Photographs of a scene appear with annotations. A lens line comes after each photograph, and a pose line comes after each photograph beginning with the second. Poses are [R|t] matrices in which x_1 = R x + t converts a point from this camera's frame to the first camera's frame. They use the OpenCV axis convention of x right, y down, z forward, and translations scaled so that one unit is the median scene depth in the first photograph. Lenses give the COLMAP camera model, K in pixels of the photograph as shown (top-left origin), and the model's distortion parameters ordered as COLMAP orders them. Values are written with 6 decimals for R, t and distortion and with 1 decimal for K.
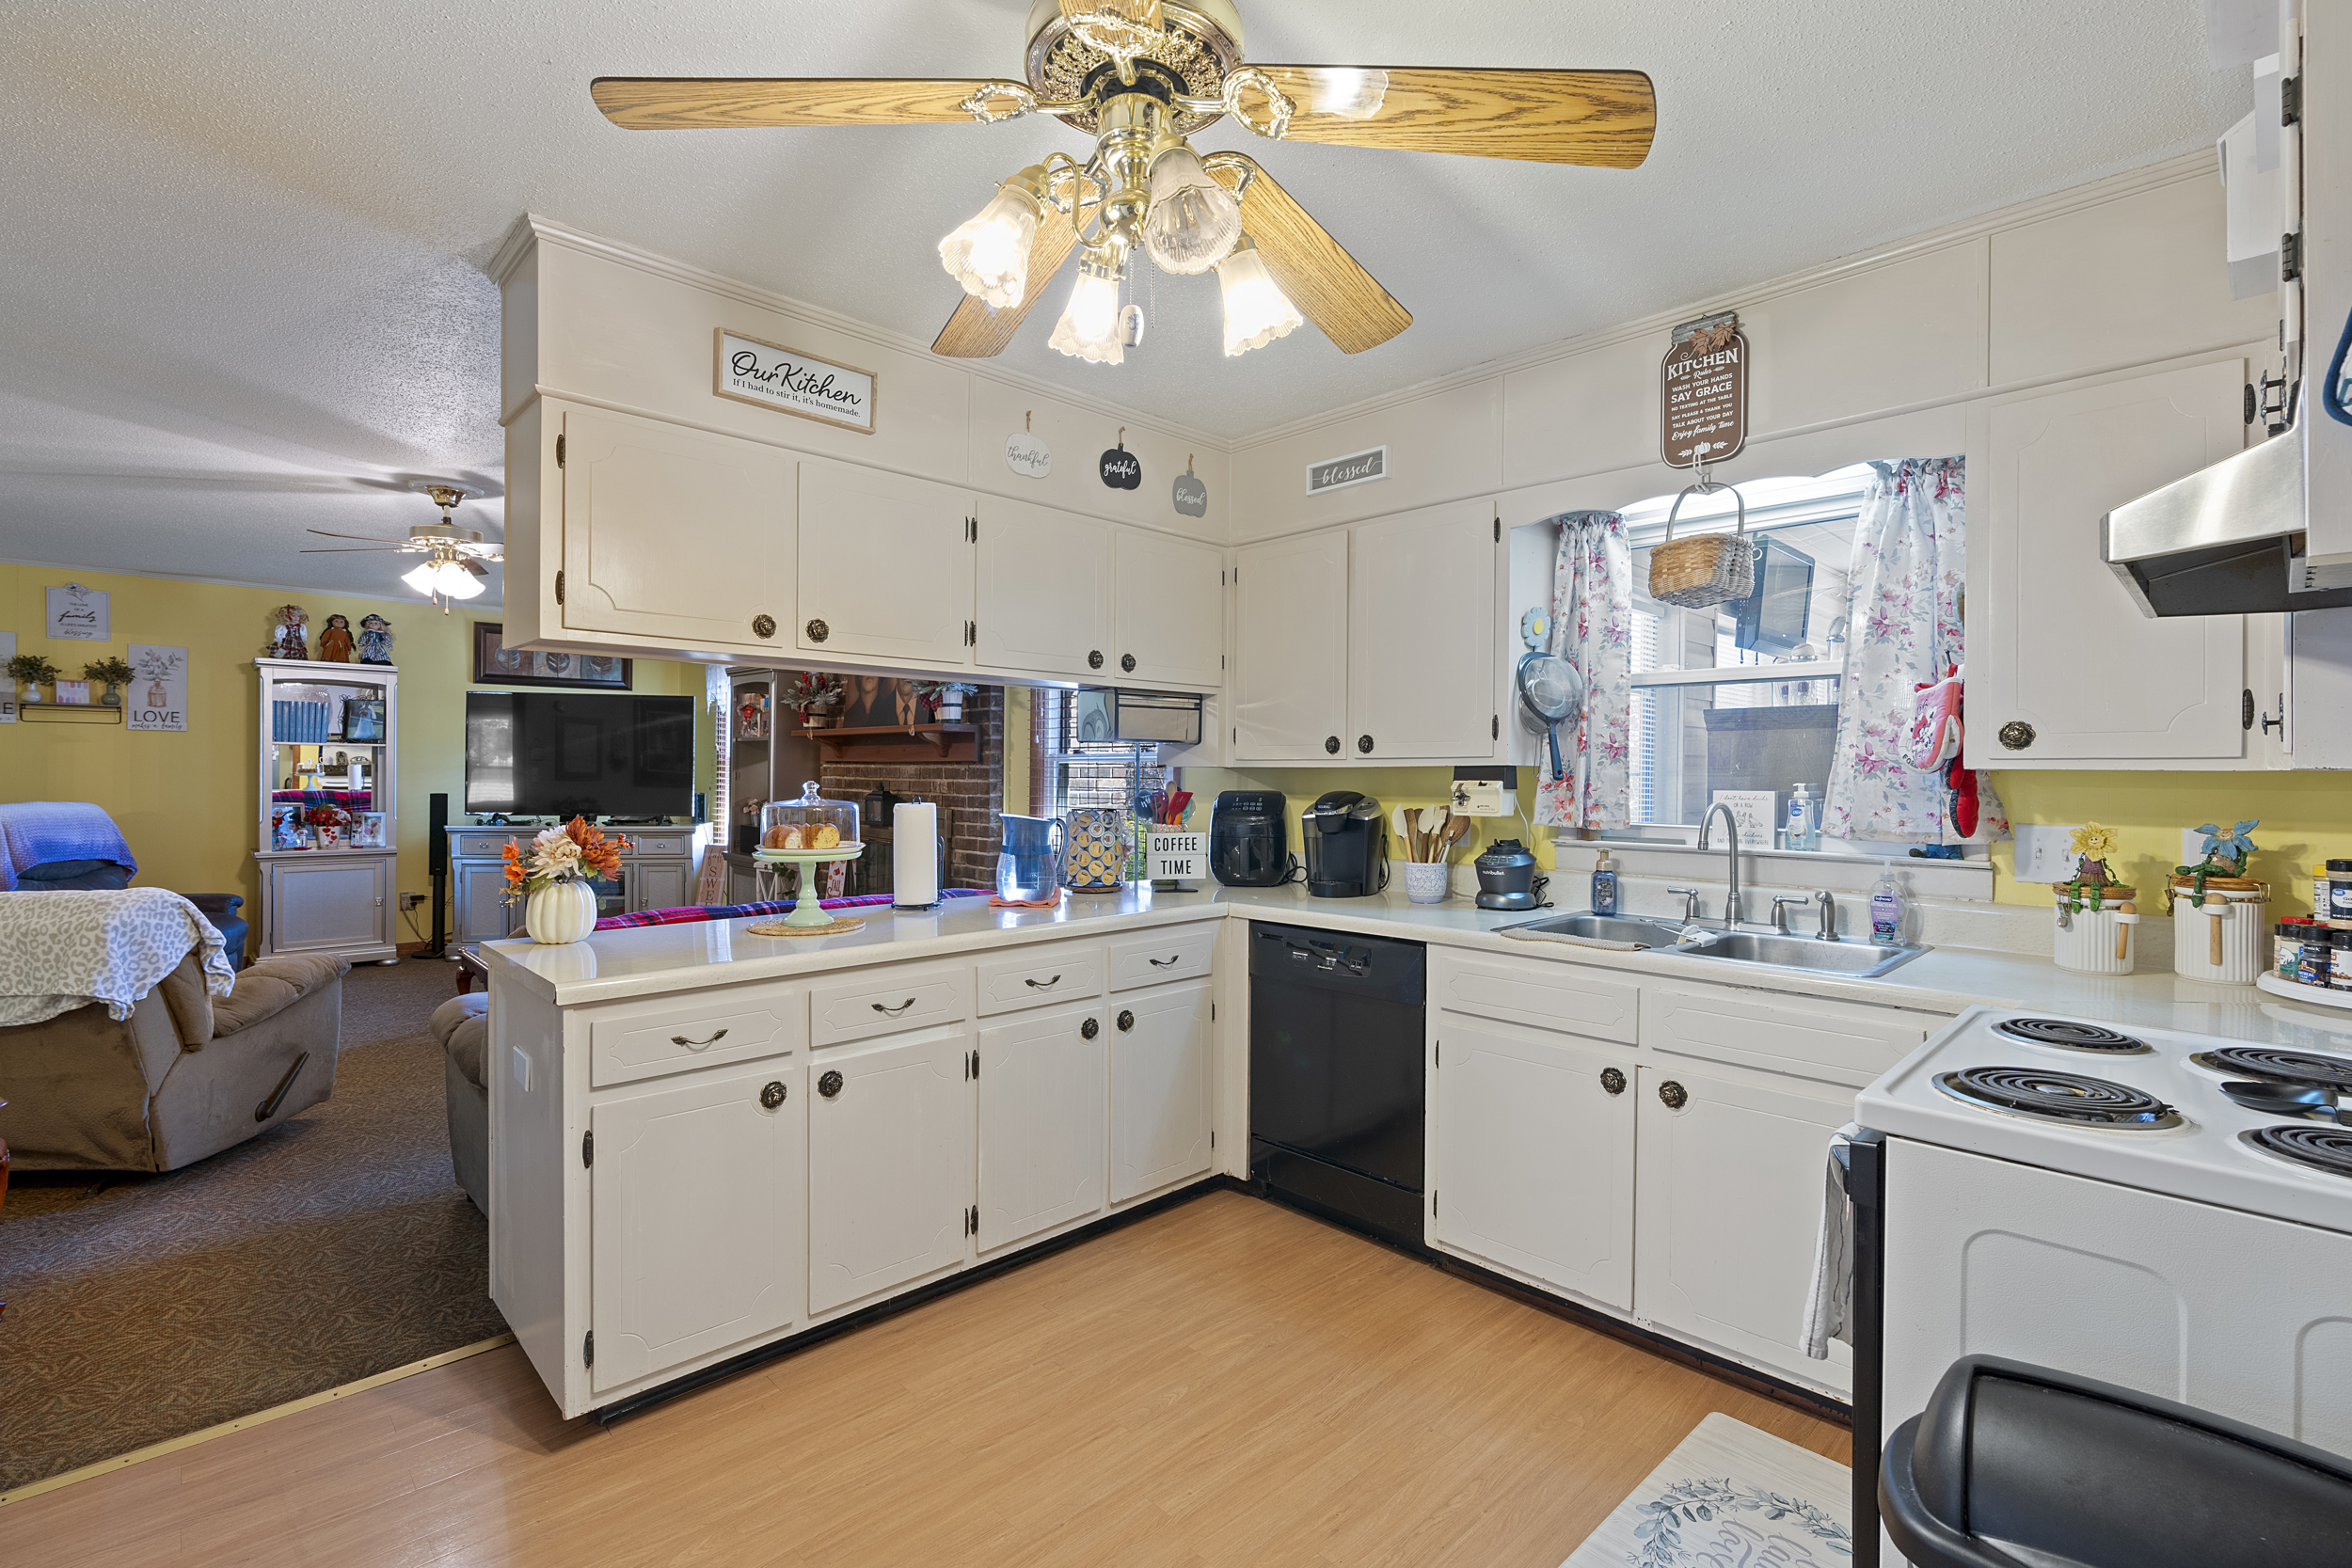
lens RADIAL K [[1070.1, 0, 1189.2], [0, 1070.1, 772.9], [0, 0, 1]] dist [-0.004179, 0.004303]
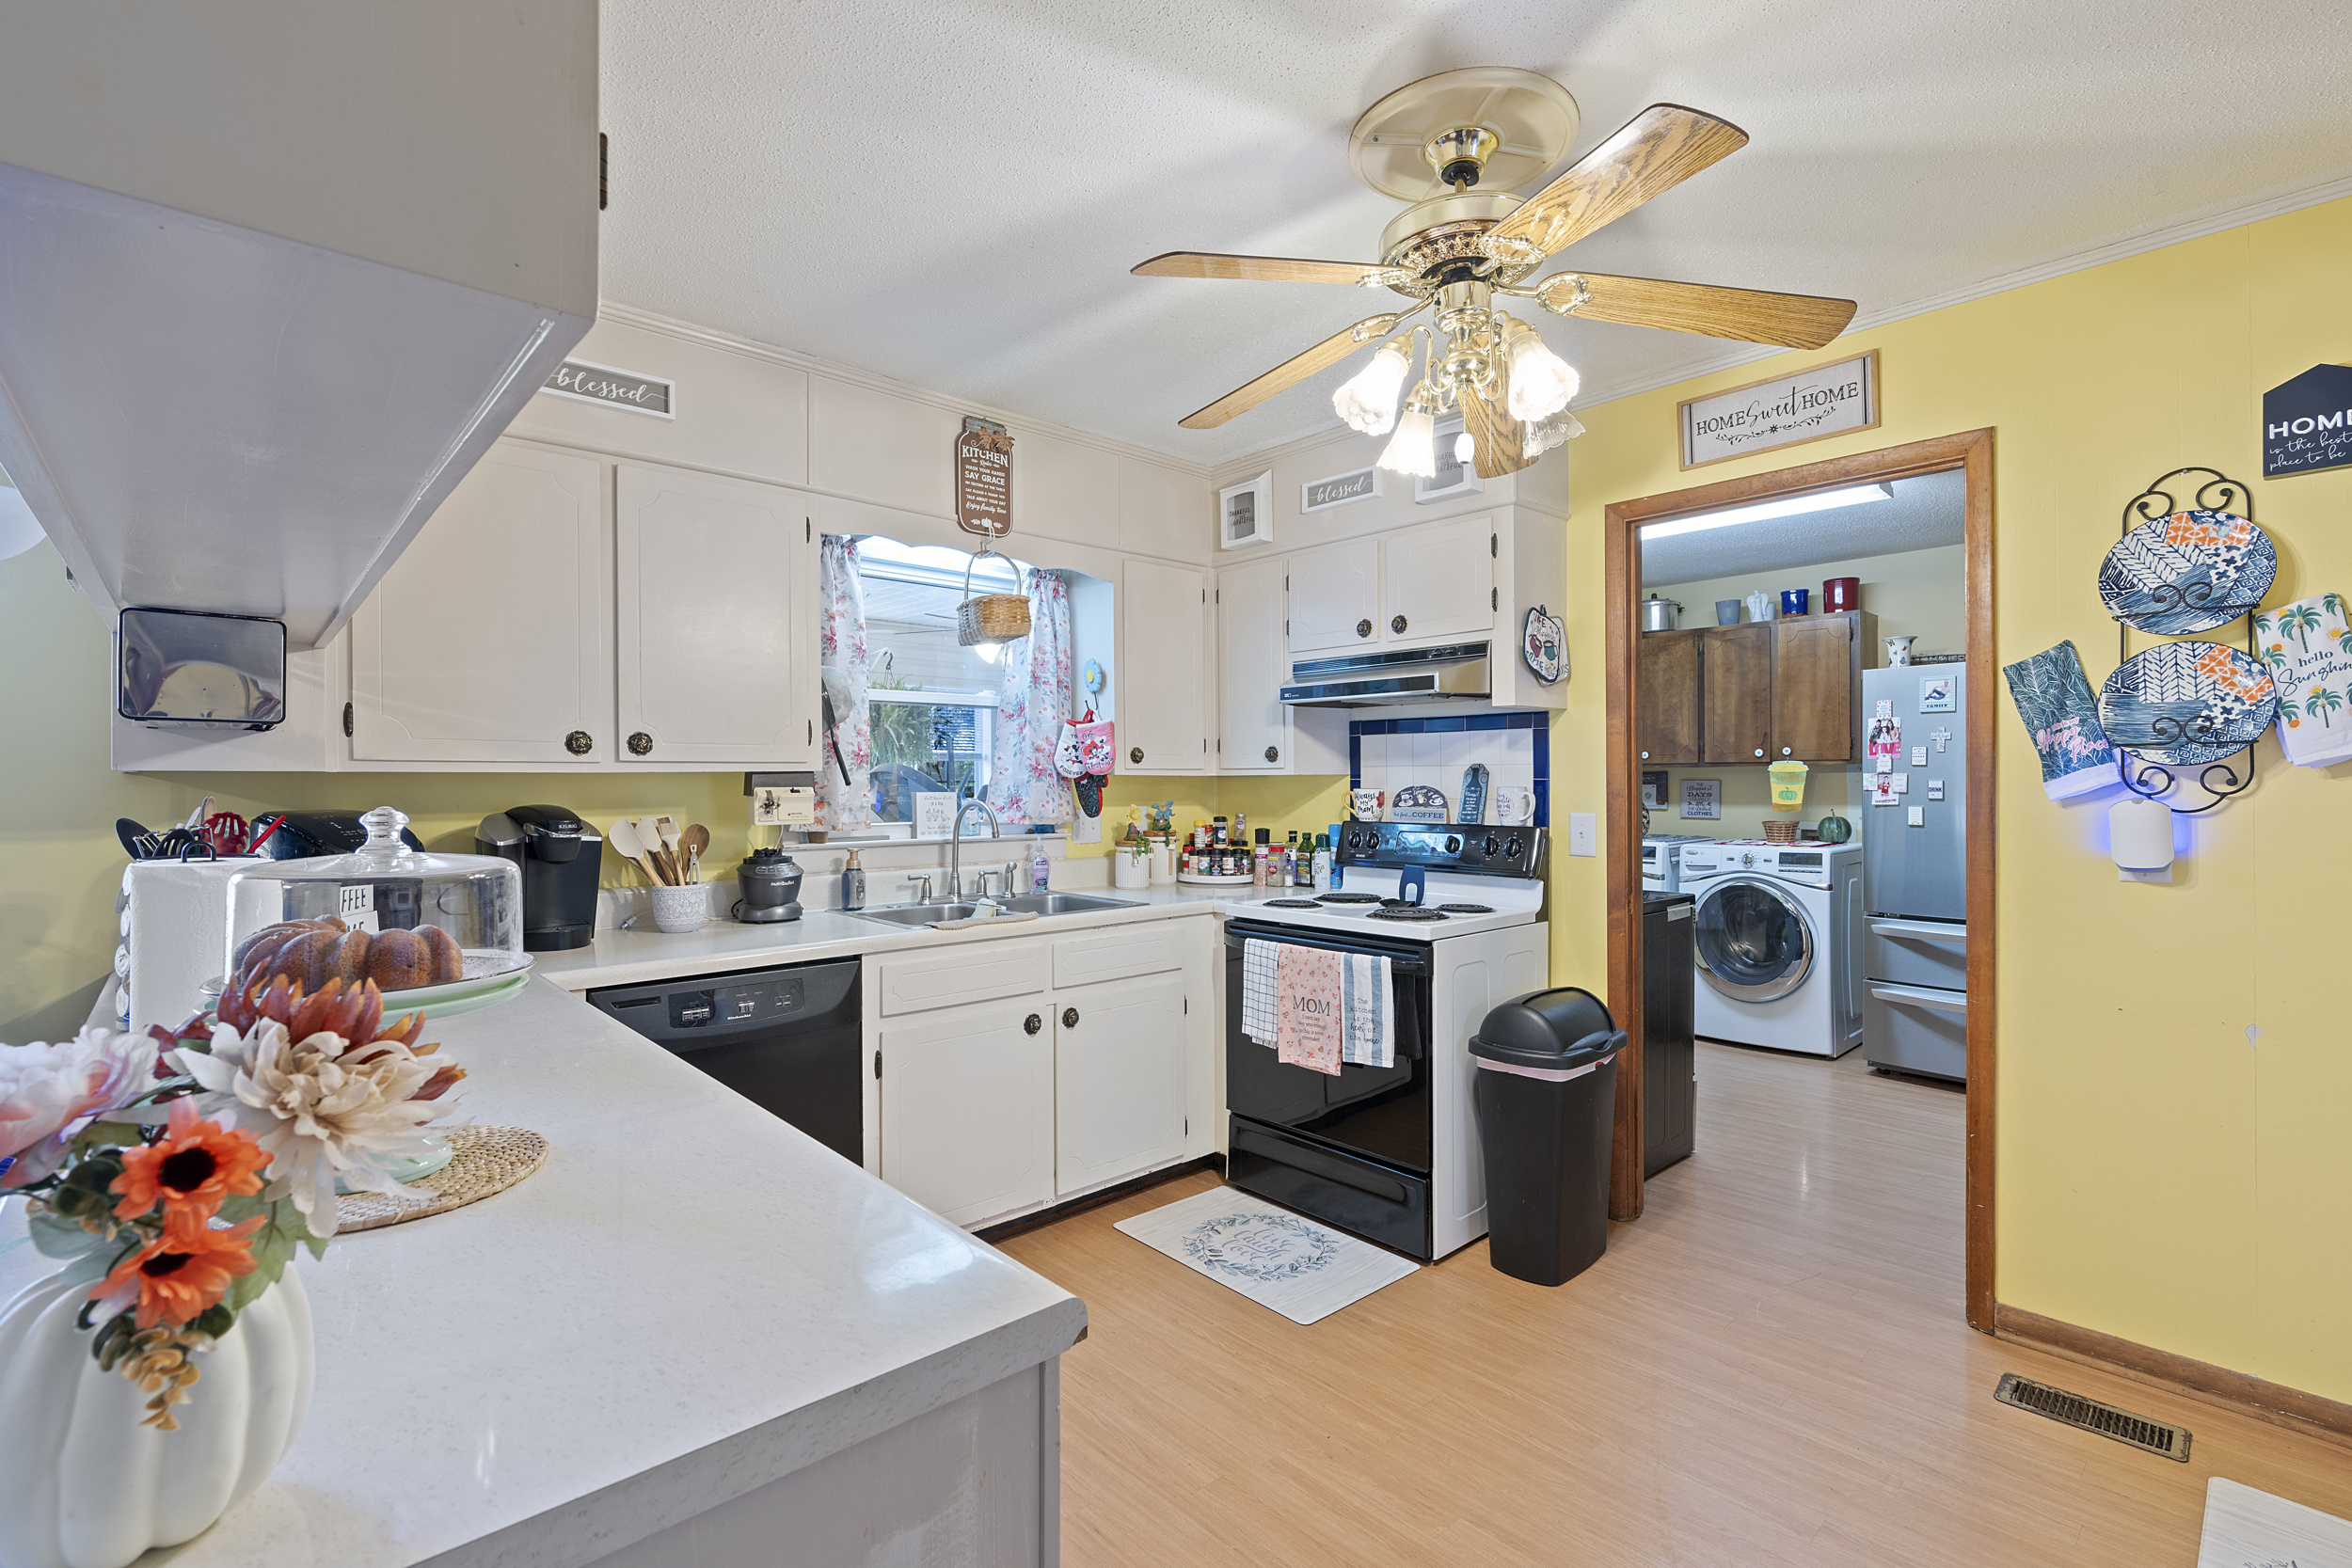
lens RADIAL K [[1070.1, 0, 1177.7], [0, 1070.1, 780.7], [0, 0, 1]] dist [-0.004179, 0.004303]
pose [[0.030122, -0.007262, 0.999520, -0.781075], [0.003447, 0.999968, 0.007161, -0.004730], [-0.999540, 0.003230, 0.030146, 0.729285]]
